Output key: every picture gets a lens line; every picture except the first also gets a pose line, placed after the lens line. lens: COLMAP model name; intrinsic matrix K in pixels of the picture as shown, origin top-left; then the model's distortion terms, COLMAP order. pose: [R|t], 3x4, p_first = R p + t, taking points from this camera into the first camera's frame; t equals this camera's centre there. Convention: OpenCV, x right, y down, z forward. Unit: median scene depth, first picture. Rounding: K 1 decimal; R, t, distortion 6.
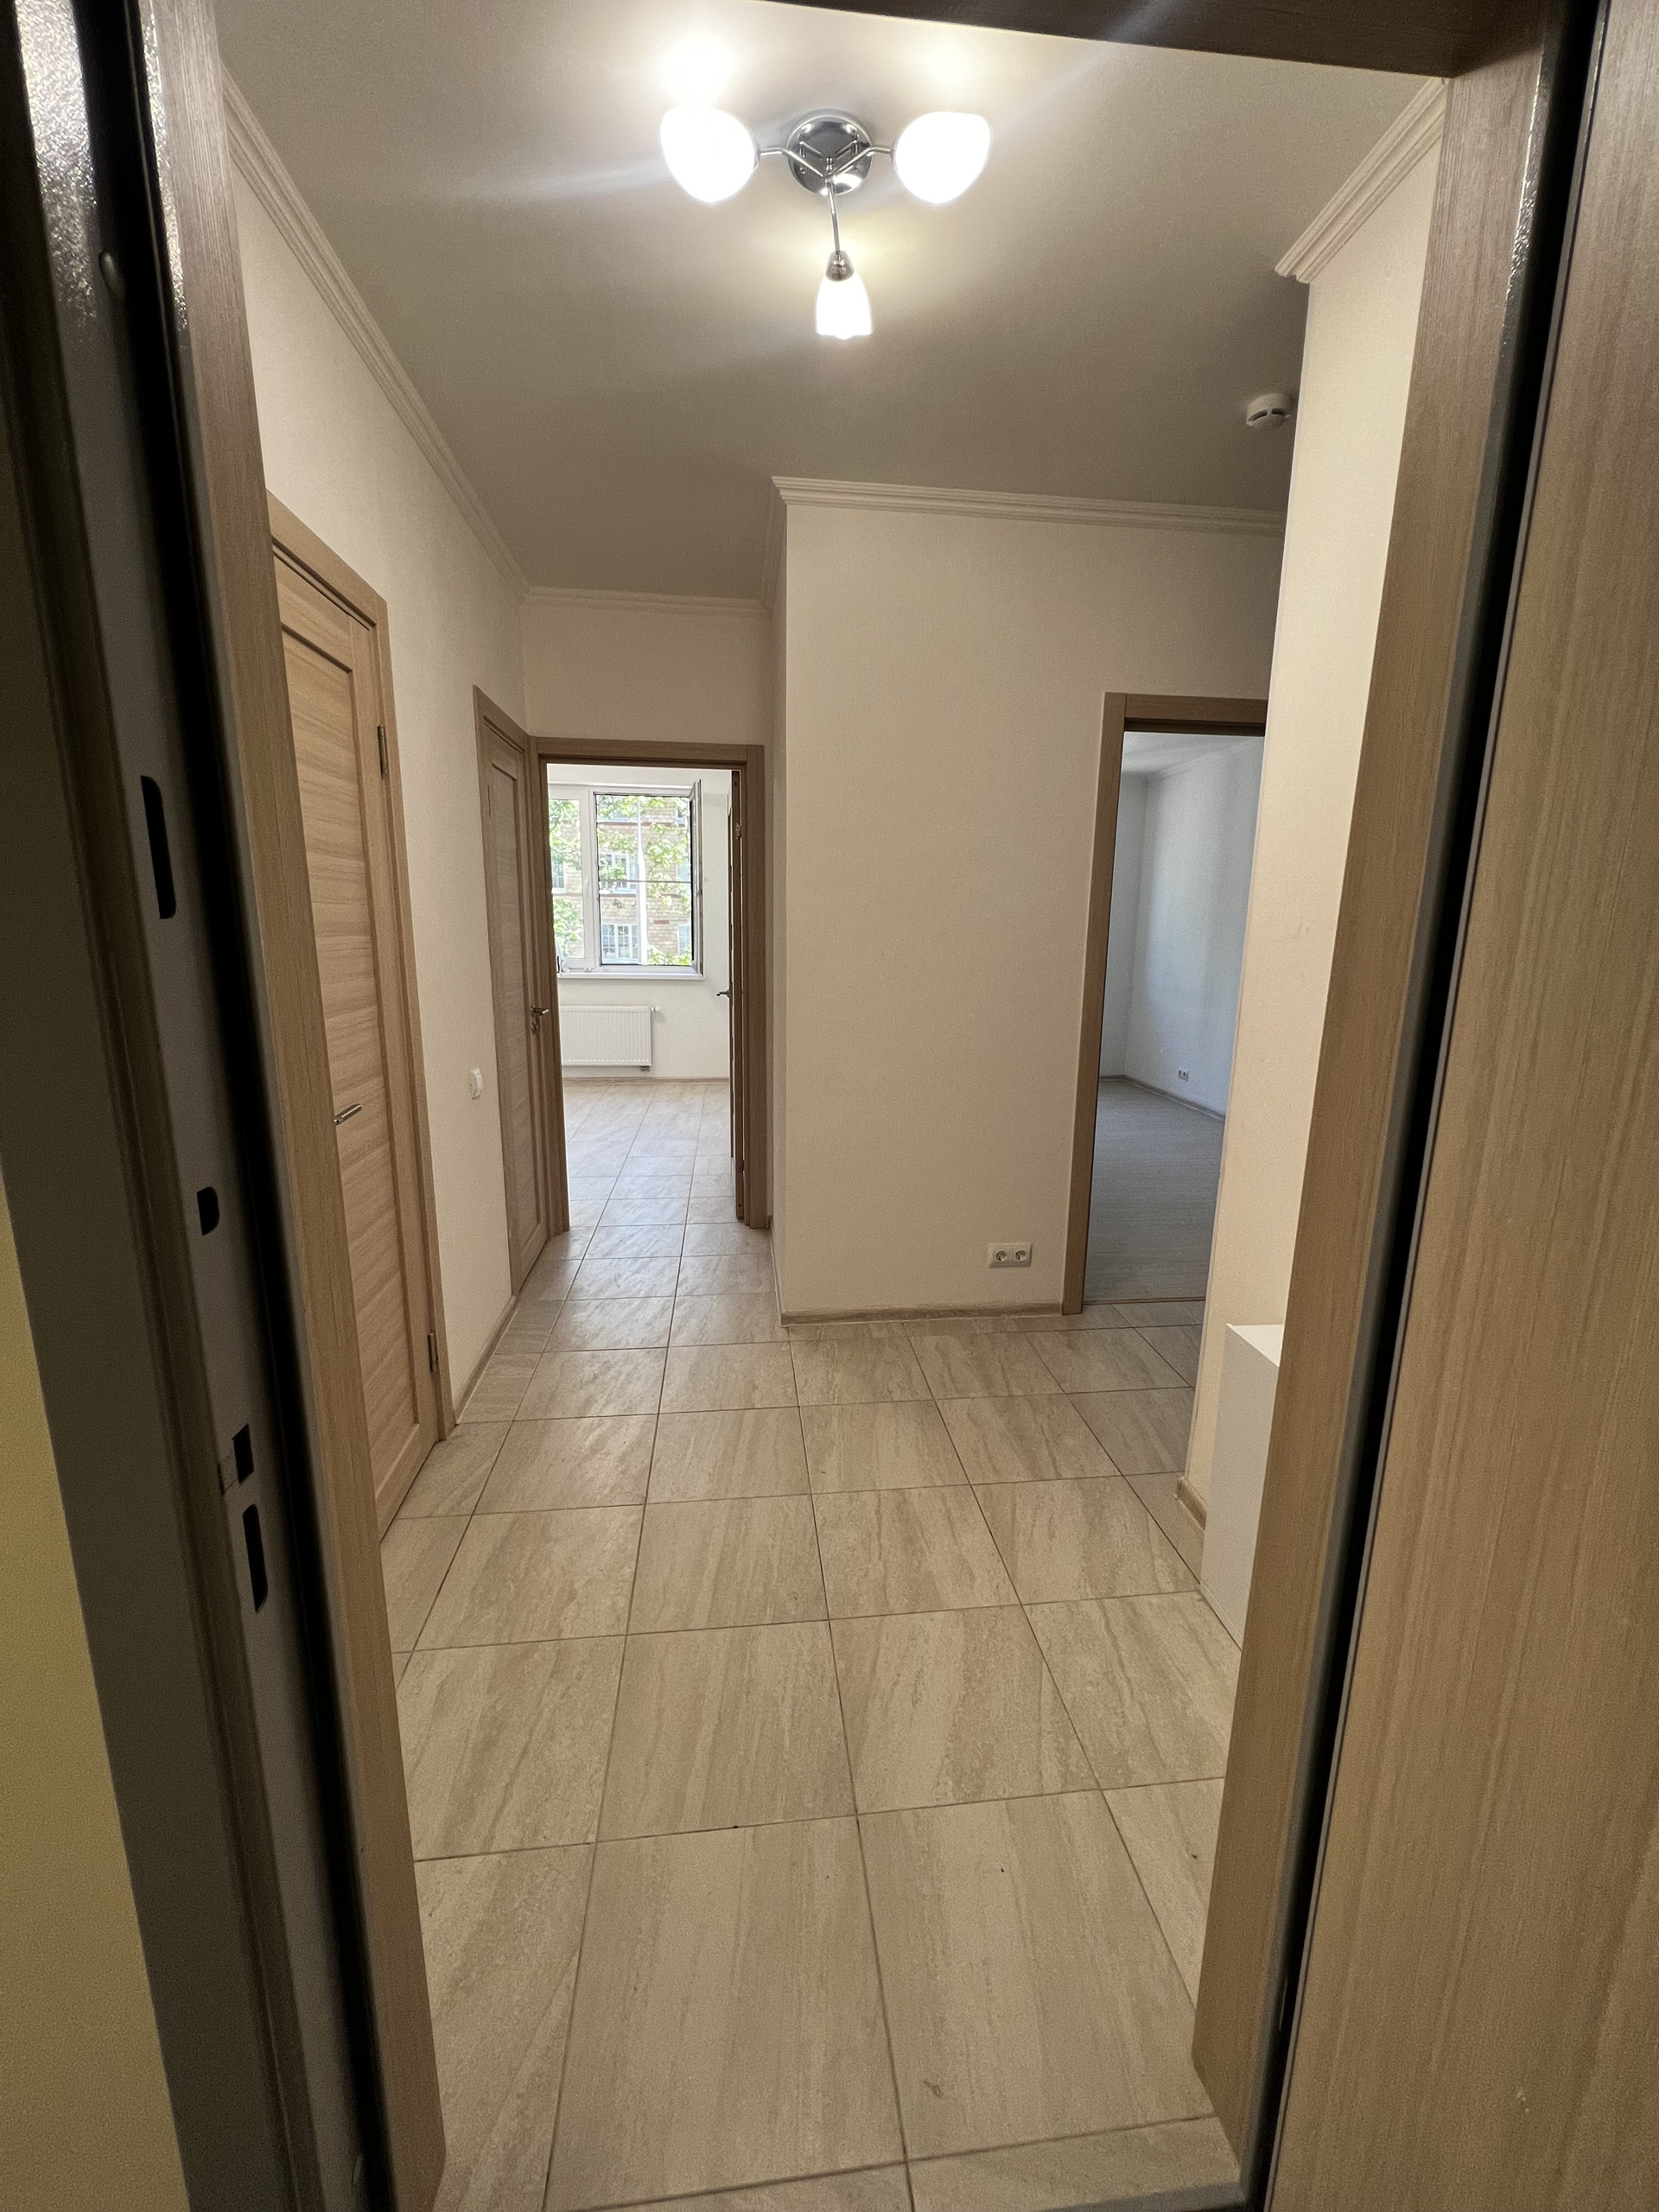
lens RADIAL K [[890.4, 0, 824.3], [0, 890.4, 1101.0], [0, 0, 1]] dist [0.001177, 0.001171]
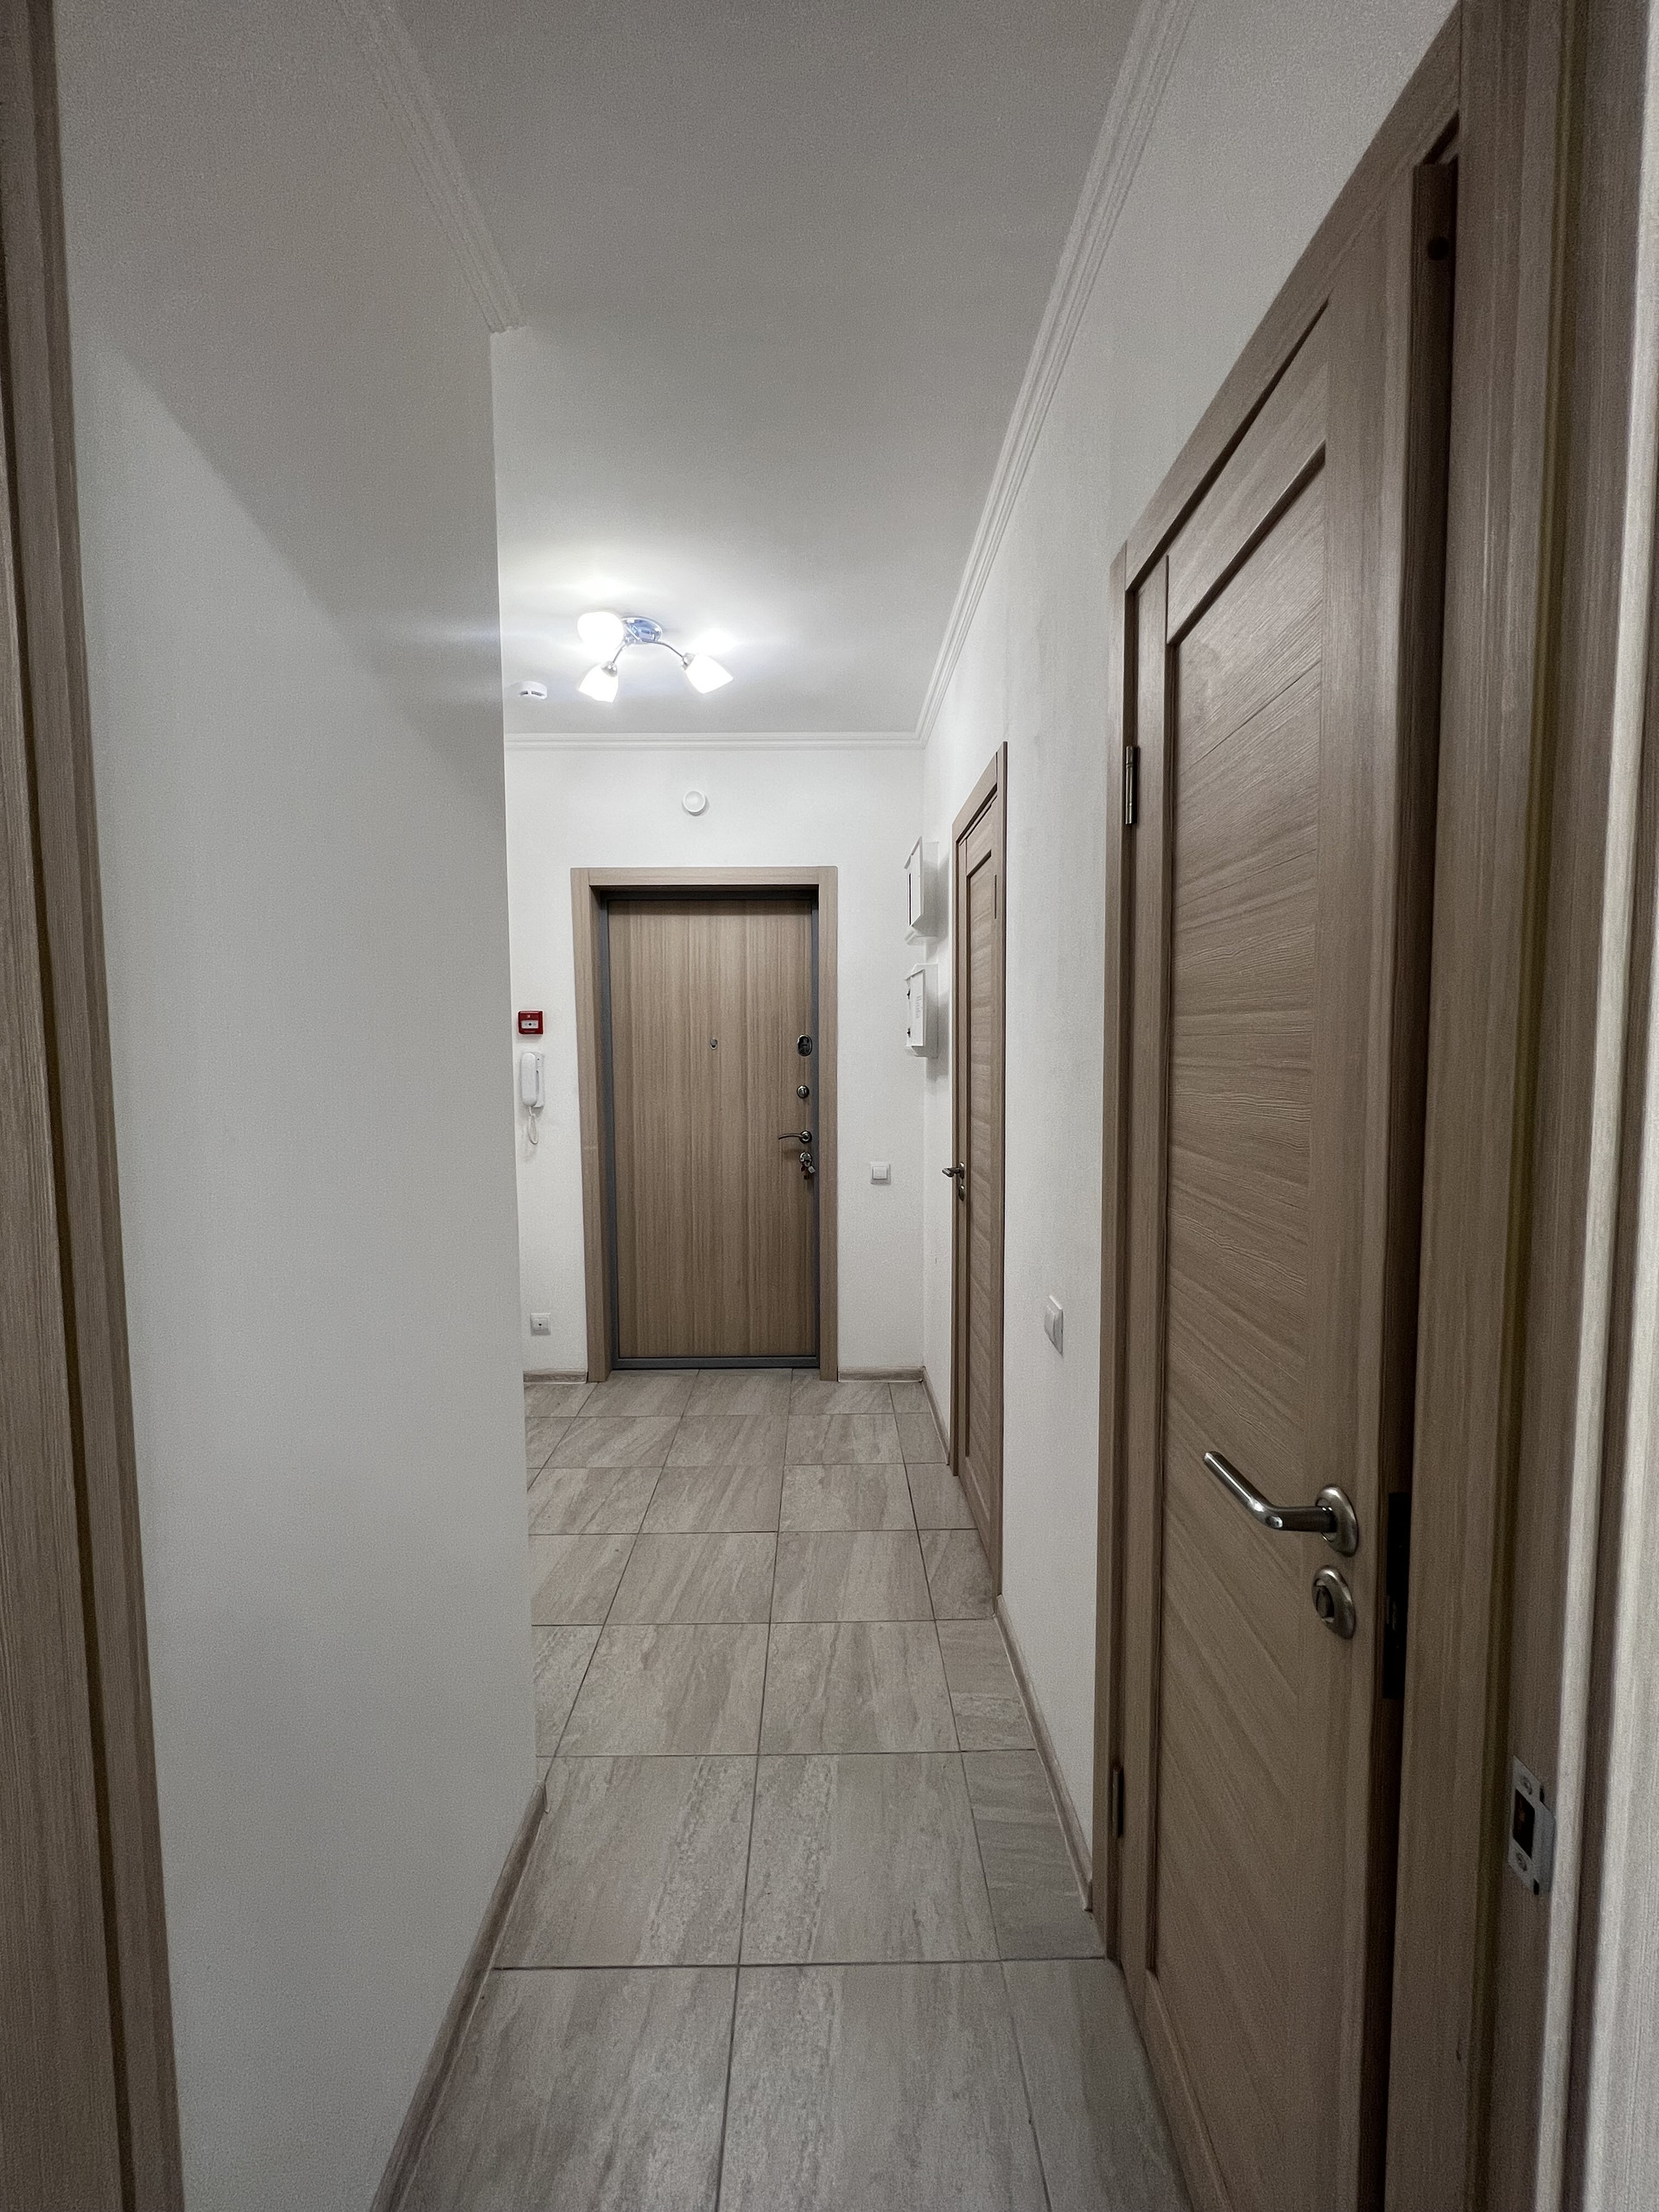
lens RADIAL K [[891.9, 0, 830.5], [0, 891.9, 1104.9], [0, 0, 1]] dist [-0.001008, 0.000017]
pose [[-0.995467, -0.009178, 0.094666, -0.412442], [0.016550, 0.963432, 0.267441, -0.453358], [-0.093659, 0.267796, -0.958913, 2.162048]]
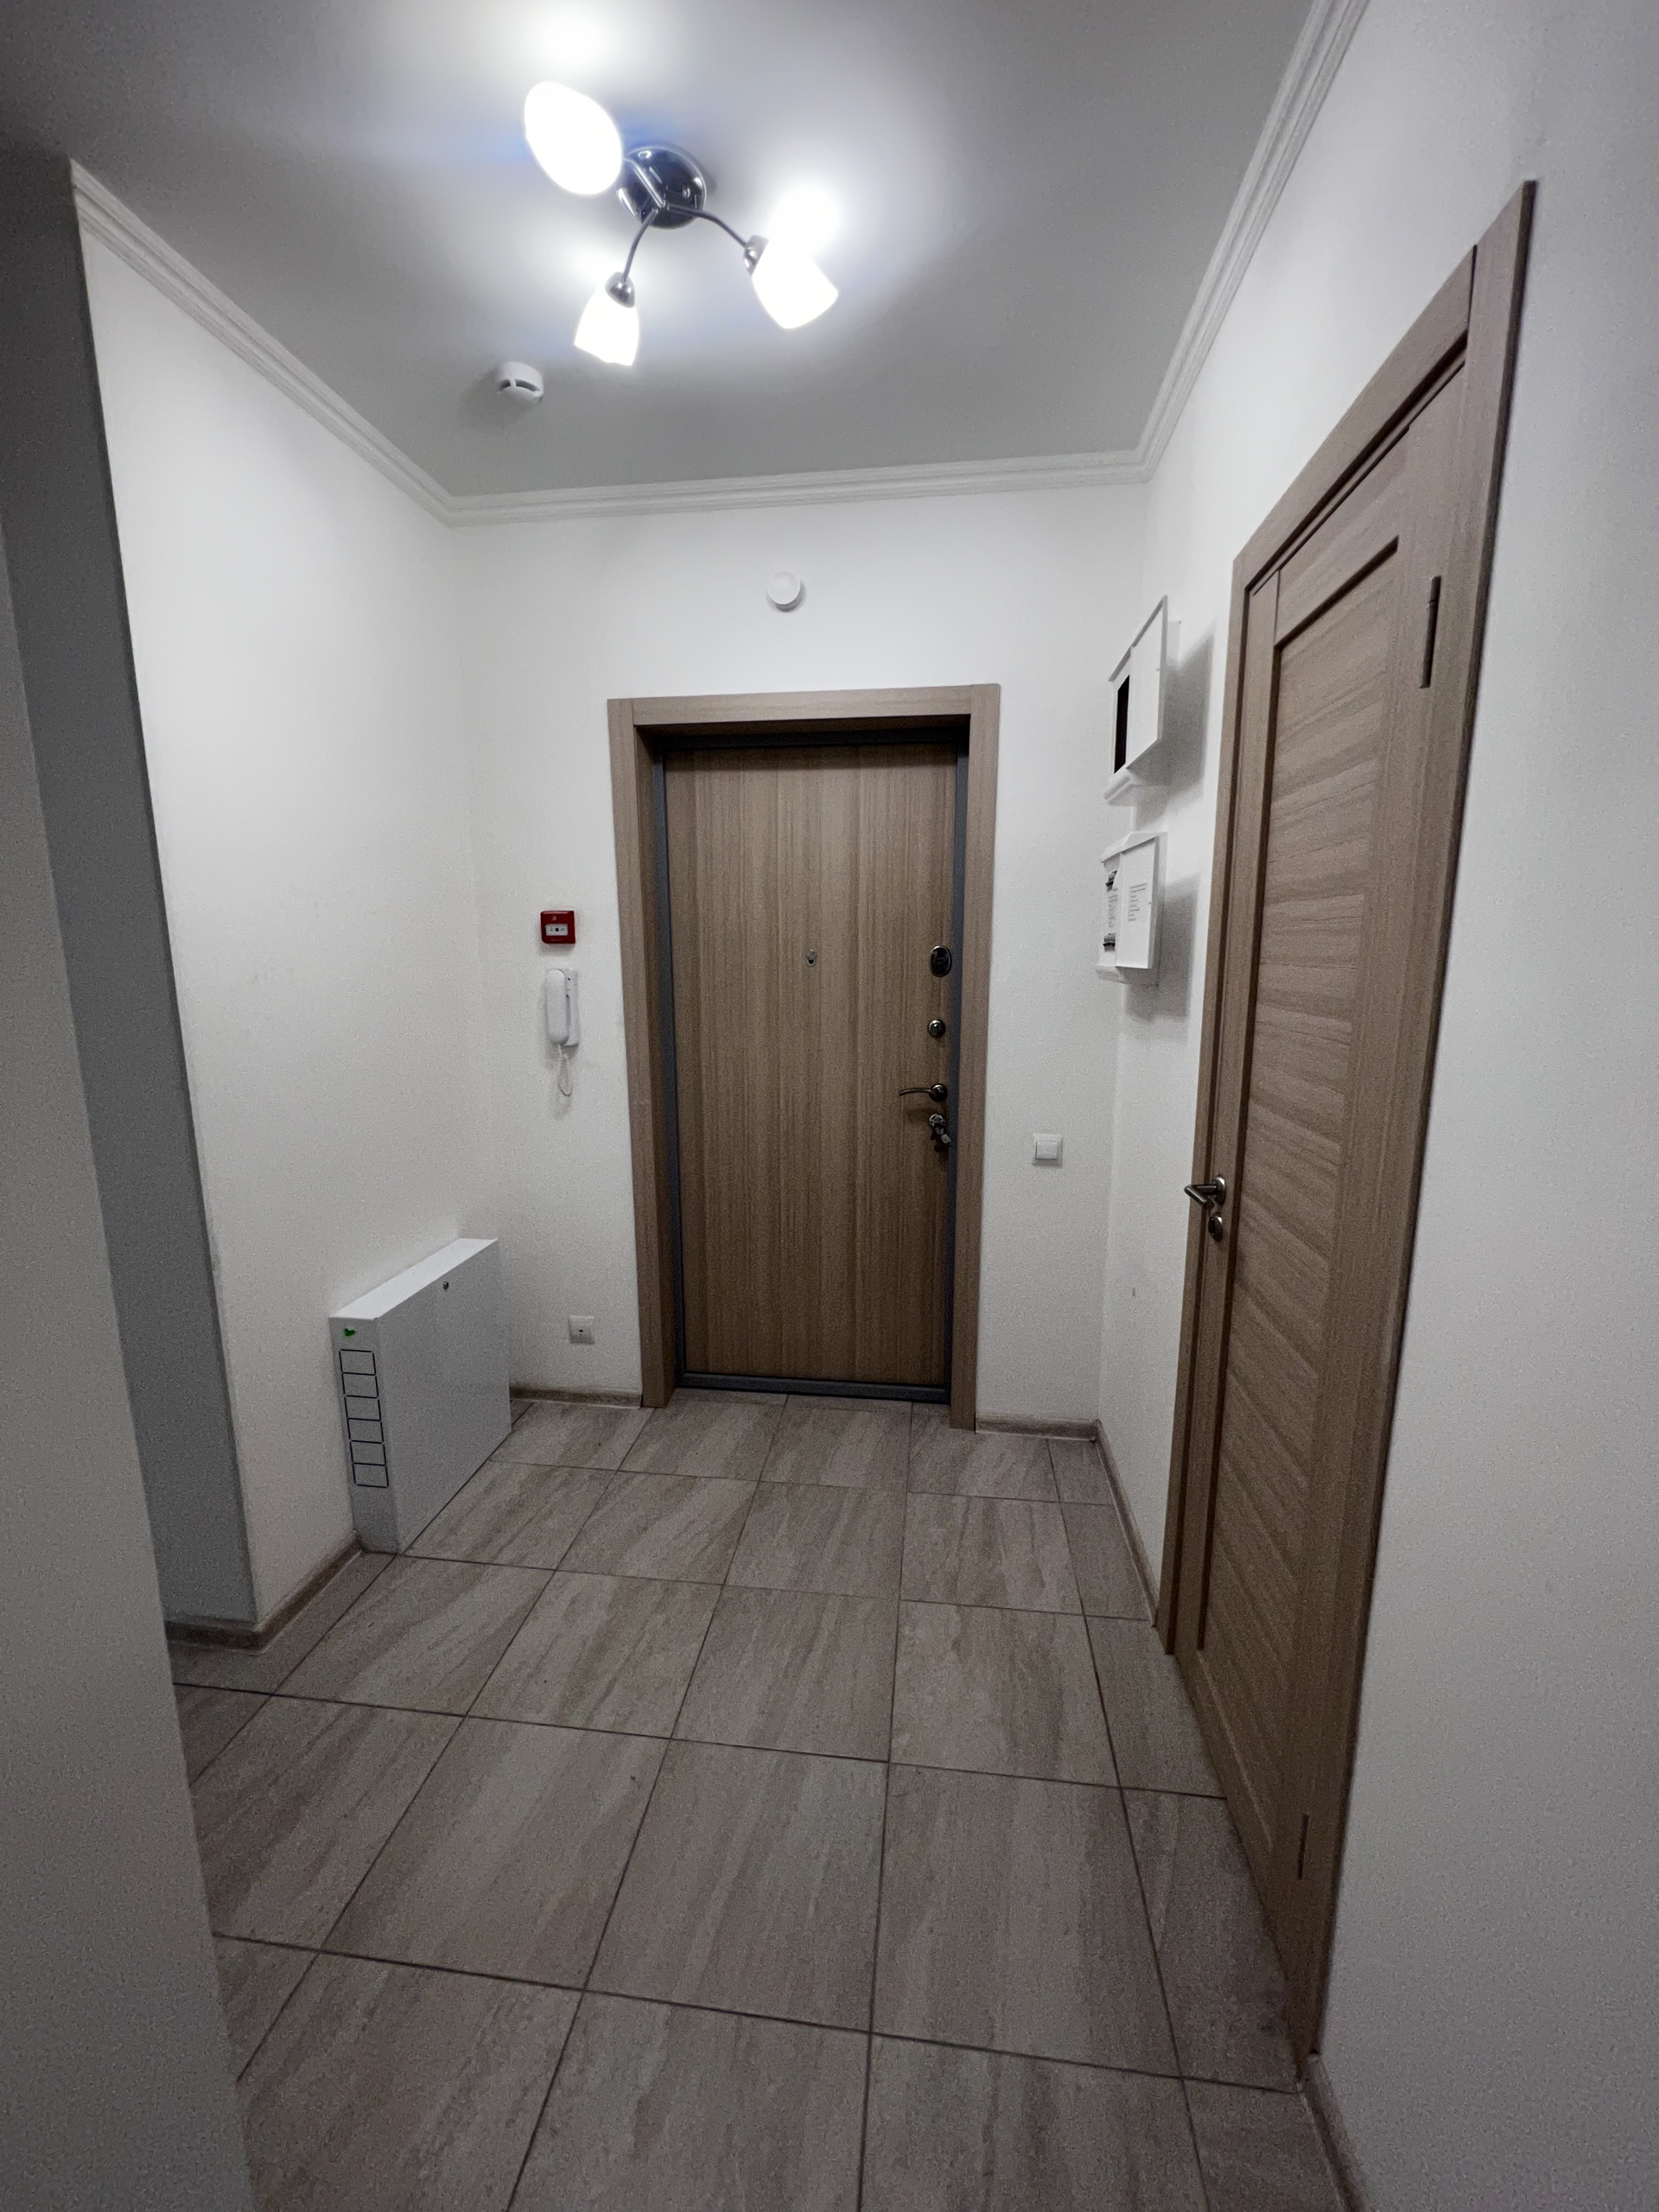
lens RADIAL K [[890.4, 0, 831.2], [0, 890.4, 1103.4], [0, 0, 1]] dist [0.001177, 0.001171]
pose [[-0.974200, -0.046211, 0.220903, -0.318936], [0.038251, 0.930842, 0.363415, -0.357318], [-0.222420, 0.362489, -0.905059, 1.614604]]
